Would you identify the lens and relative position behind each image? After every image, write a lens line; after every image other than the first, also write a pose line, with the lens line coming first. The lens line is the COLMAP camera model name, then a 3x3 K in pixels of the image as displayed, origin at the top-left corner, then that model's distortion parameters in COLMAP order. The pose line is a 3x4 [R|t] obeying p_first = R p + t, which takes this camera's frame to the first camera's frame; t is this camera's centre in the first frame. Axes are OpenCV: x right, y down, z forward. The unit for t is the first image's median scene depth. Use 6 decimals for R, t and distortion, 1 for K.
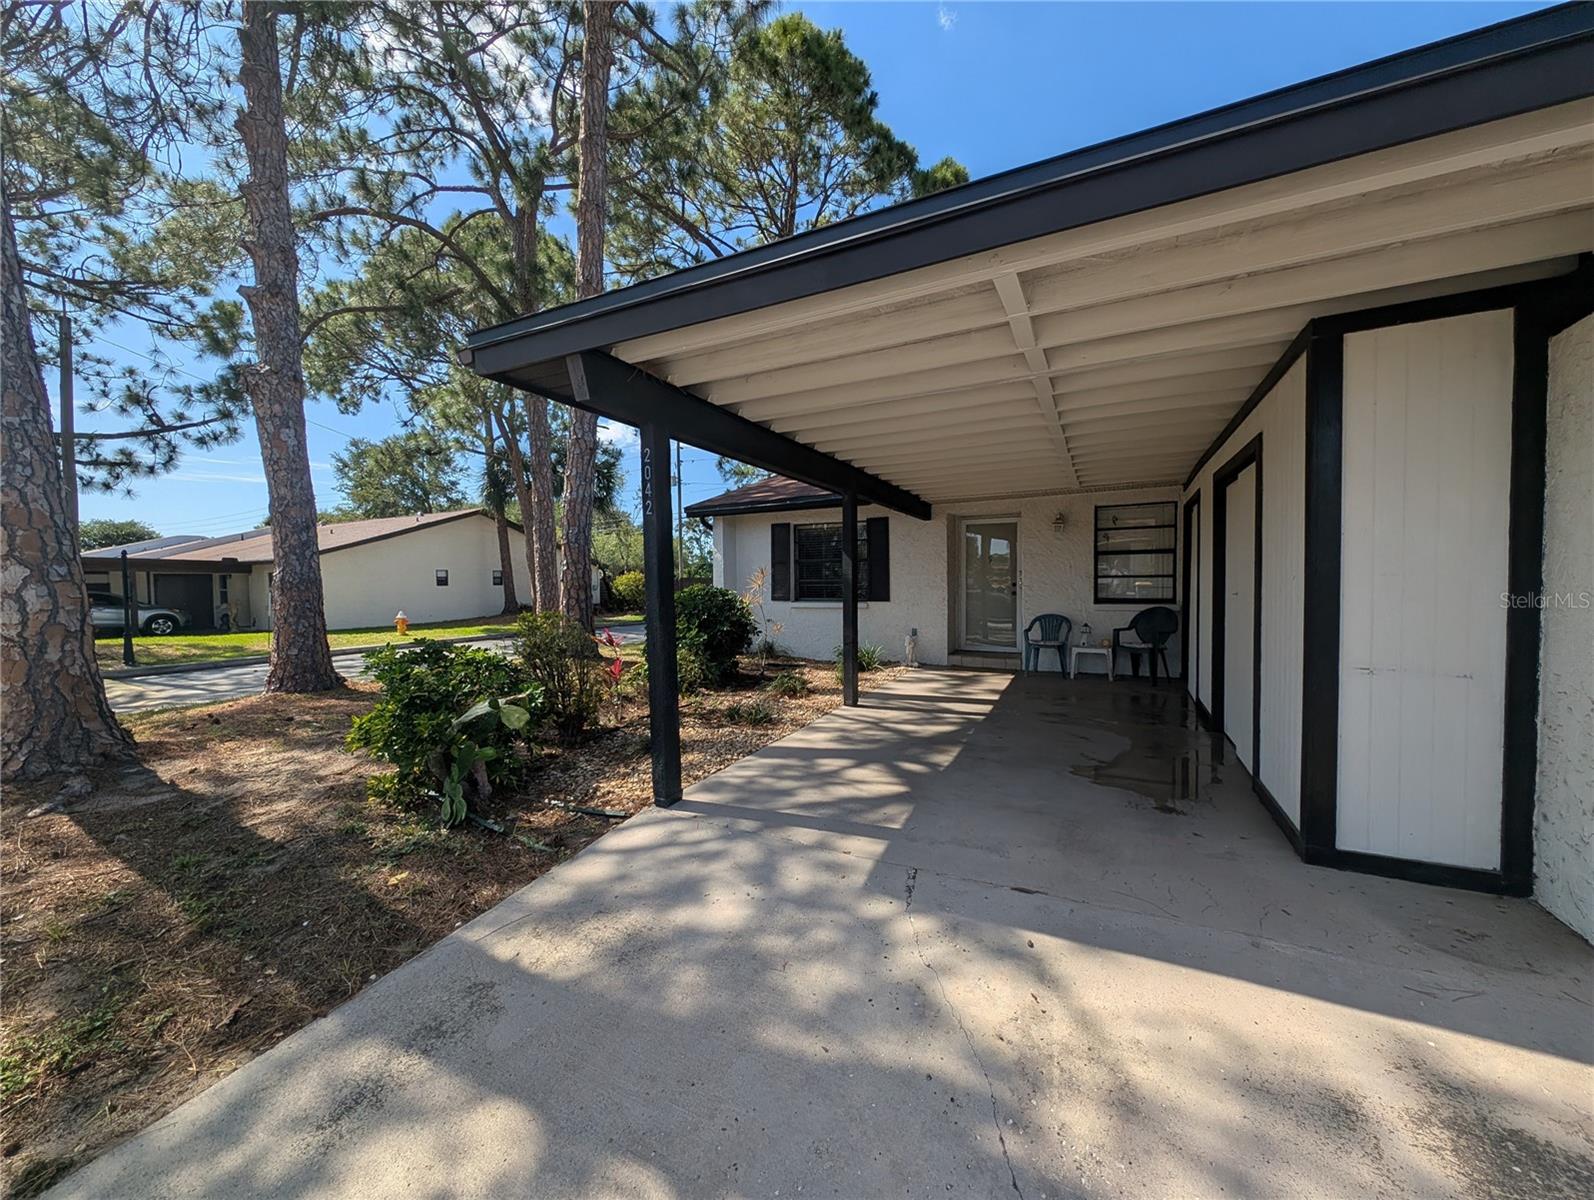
lens RADIAL K [[595.5, 0, 797.2], [0, 595.5, 602.4], [0, 0, 1]] dist [-0.000777, -0.000987]
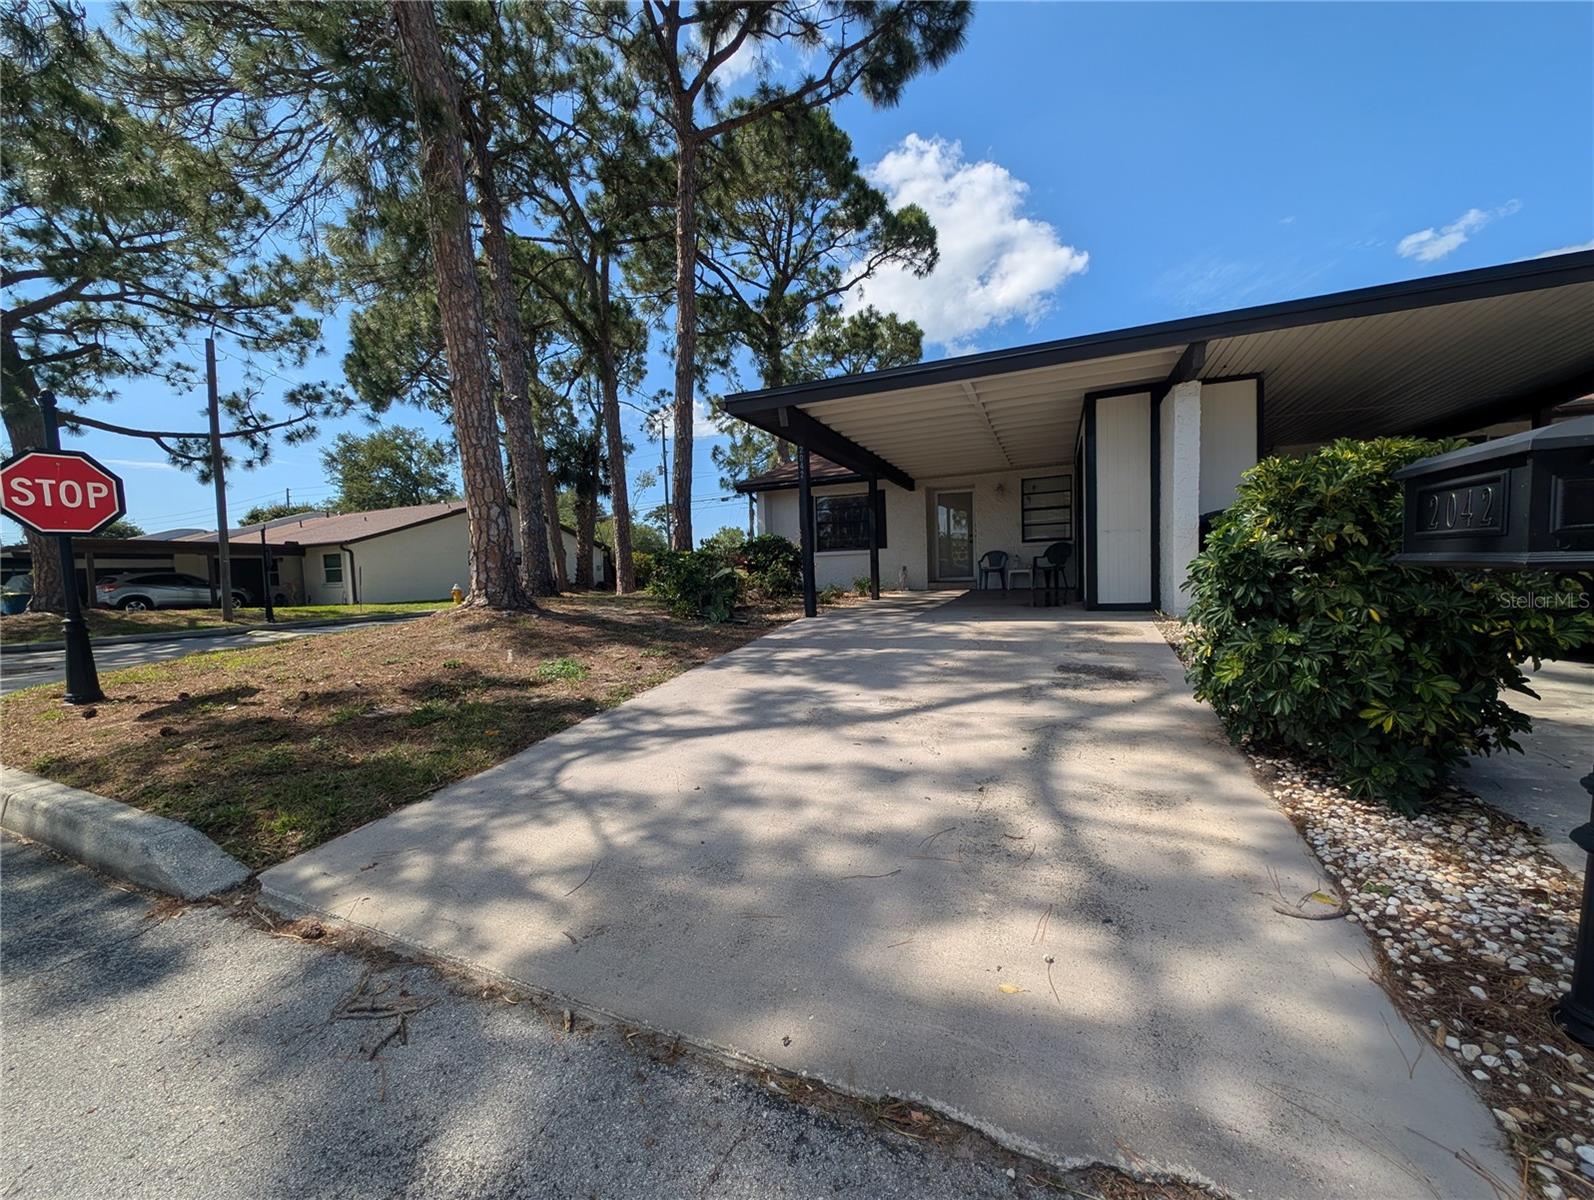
lens RADIAL K [[595.5, 0, 797.7], [0, 595.5, 603.6], [0, 0, 1]] dist [-0.000777, -0.000987]
pose [[0.997503, -0.026504, 0.065462, -0.100763], [0.025262, 0.999486, 0.019725, 0.062550], [-0.065951, -0.018022, 0.997660, -0.272487]]
